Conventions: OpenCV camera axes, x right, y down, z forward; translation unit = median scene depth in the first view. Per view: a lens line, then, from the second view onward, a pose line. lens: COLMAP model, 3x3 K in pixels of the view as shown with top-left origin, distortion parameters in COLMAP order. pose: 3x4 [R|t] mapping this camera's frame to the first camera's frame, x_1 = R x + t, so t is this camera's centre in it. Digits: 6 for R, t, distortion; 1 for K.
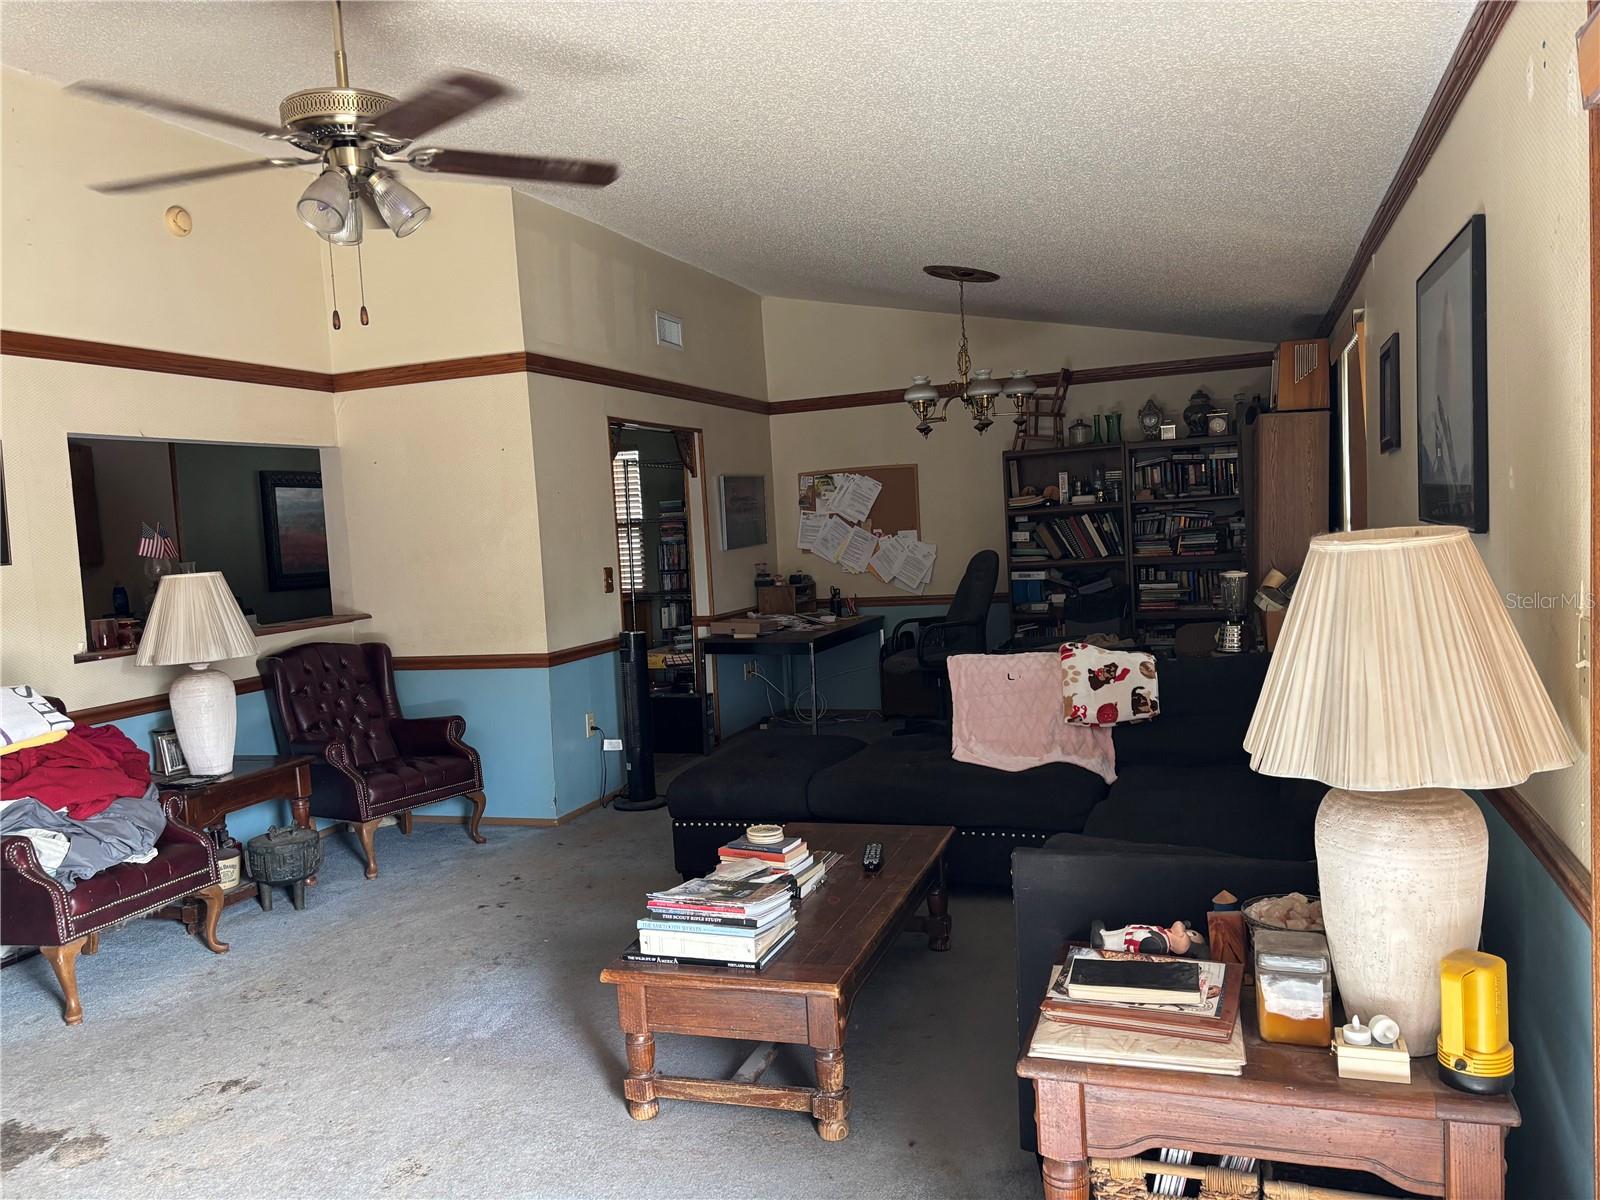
lens RADIAL K [[1208.1, 0, 793.0], [0, 1208.1, 616.1], [0, 0, 1]] dist [0.107759, -0.178233]
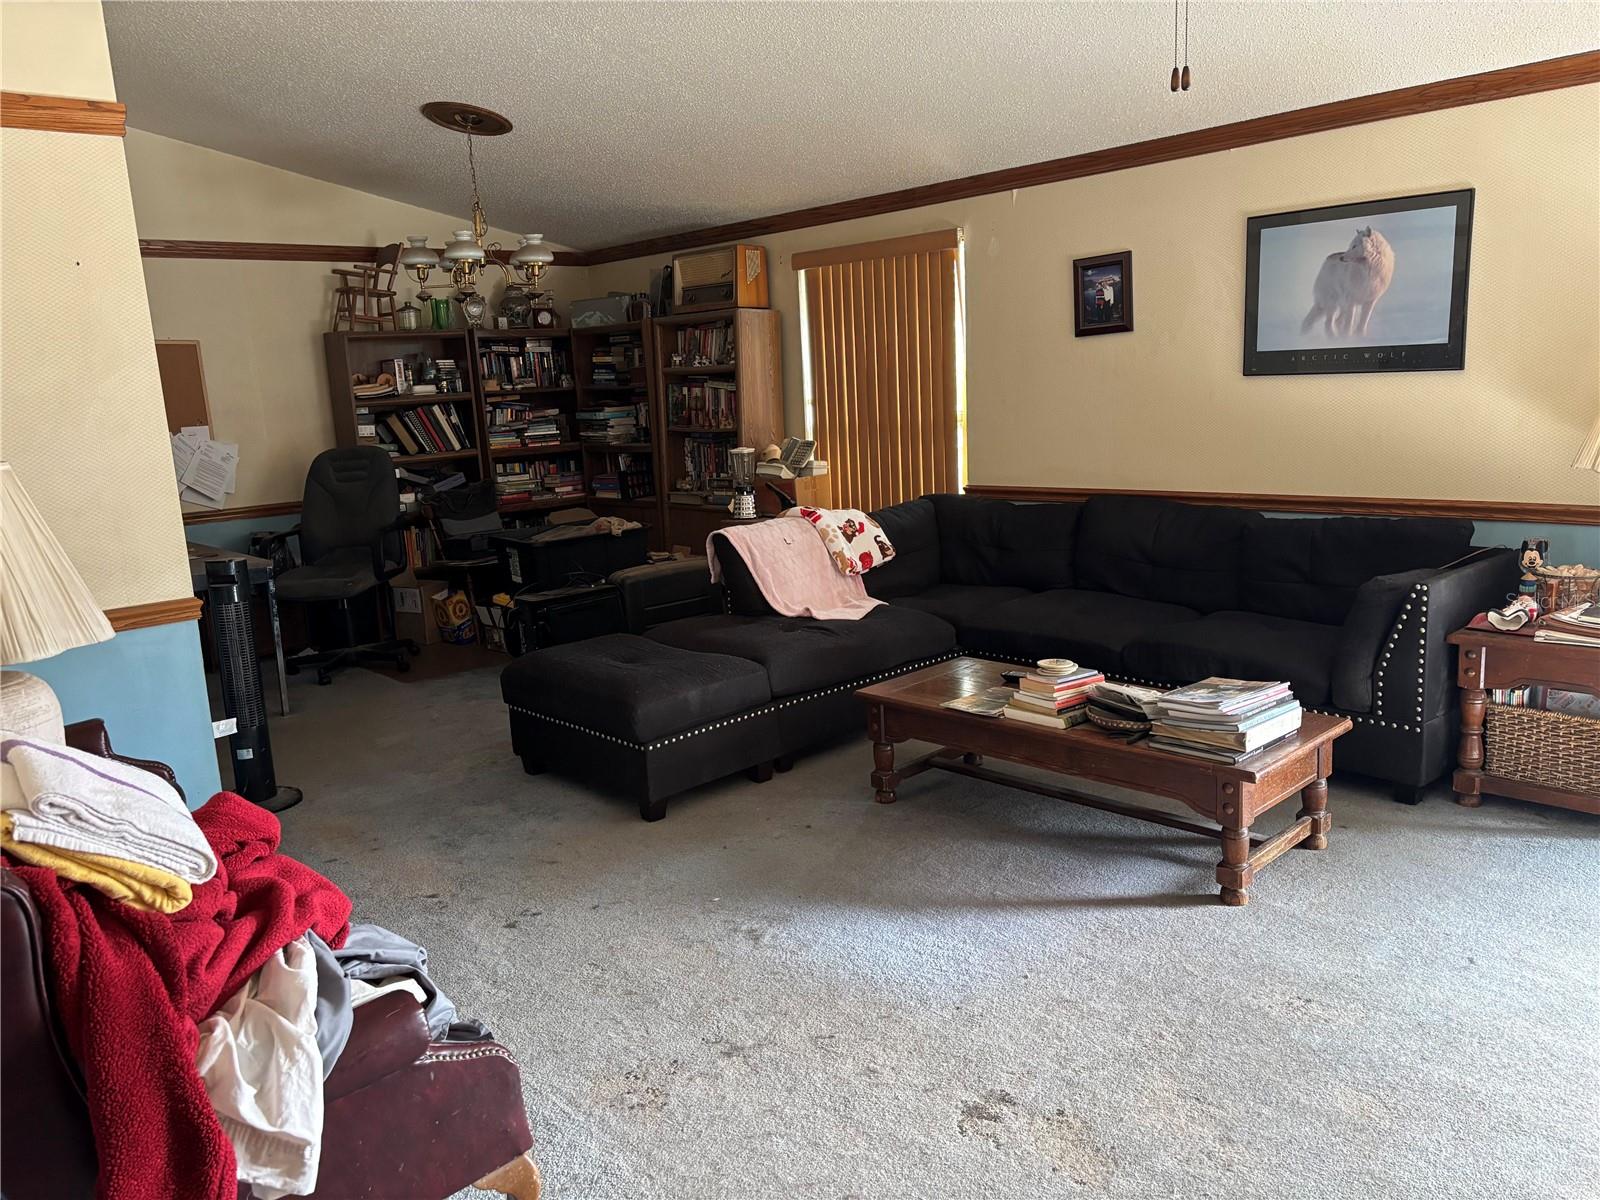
lens RADIAL K [[1208.1, 0, 793.0], [0, 1208.1, 616.1], [0, 0, 1]] dist [0.107759, -0.178233]
pose [[0.464311, -0.142495, 0.874134, -0.485540], [0.095581, 0.989270, 0.110495, -0.000830], [-0.880500, 0.032247, 0.472948, 0.326509]]
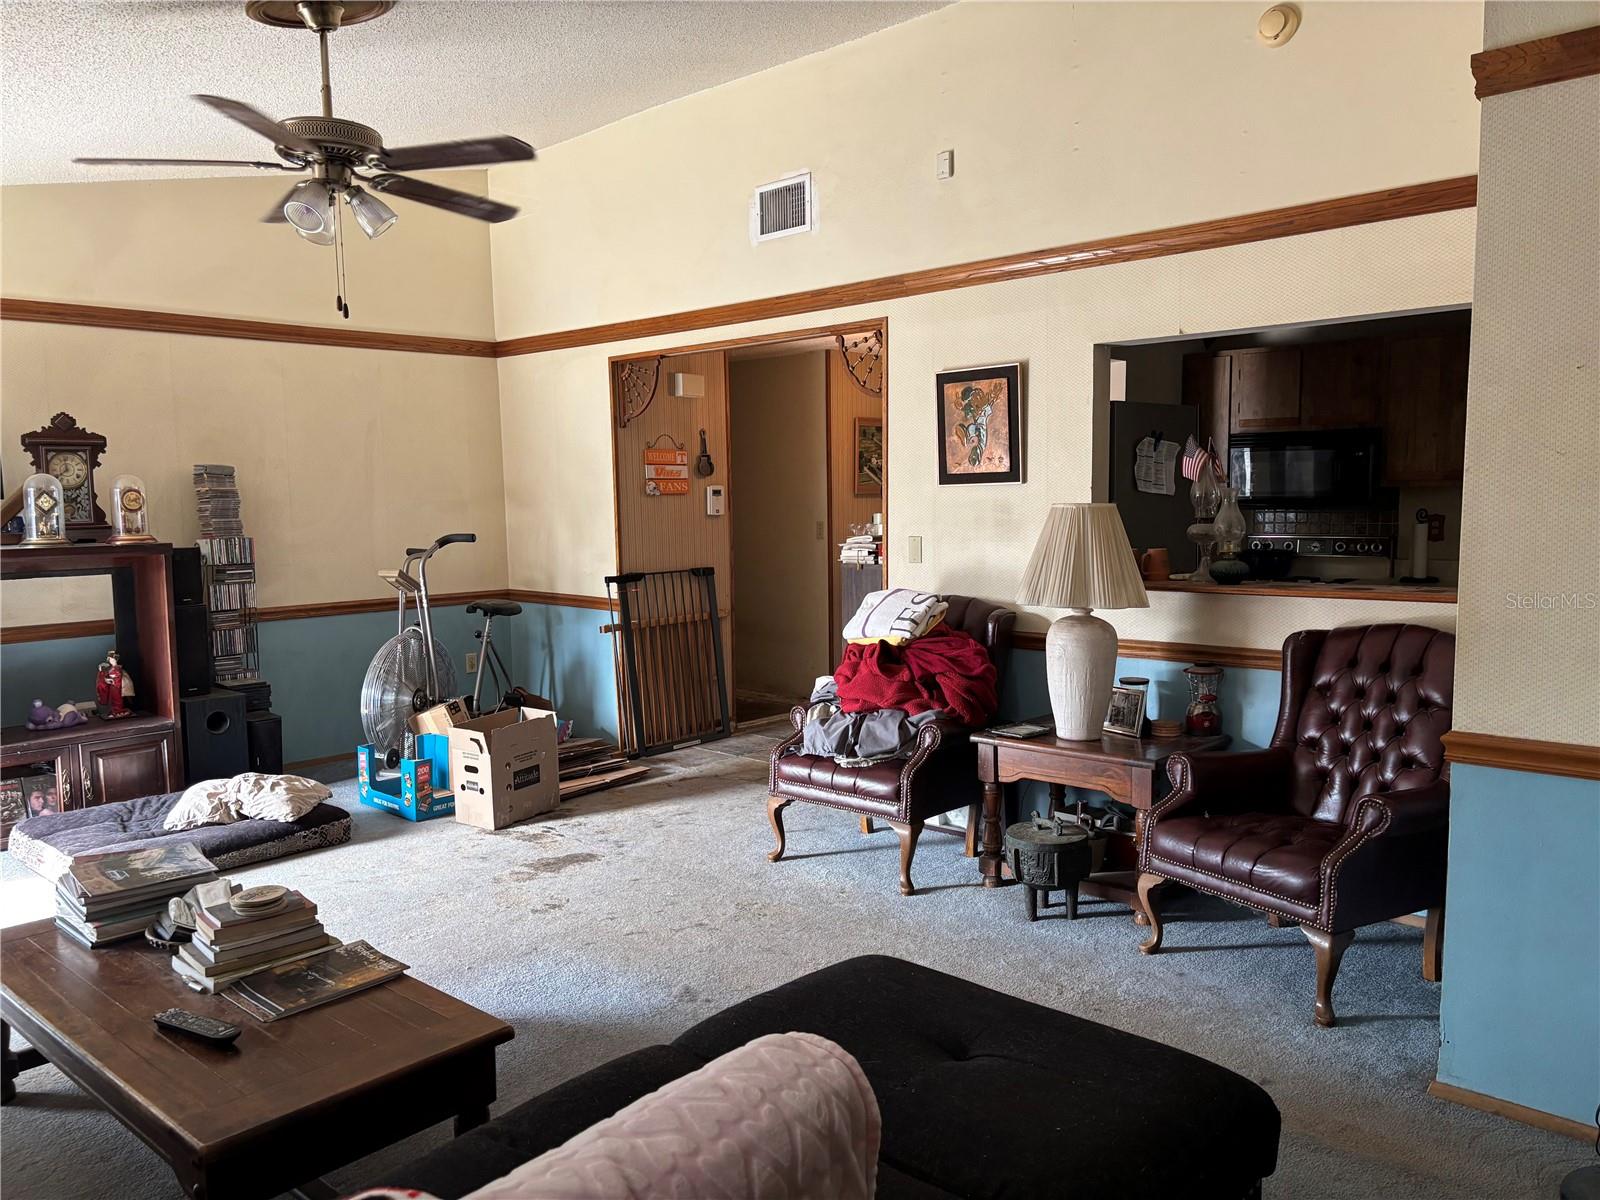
lens RADIAL K [[1208.1, 0, 793.0], [0, 1208.1, 616.1], [0, 0, 1]] dist [0.107759, -0.178233]
pose [[-0.395276, 0.160433, -0.904444, 0.245232], [-0.030349, 0.981811, 0.187420, -0.073734], [0.918061, 0.101532, -0.383217, 0.744256]]
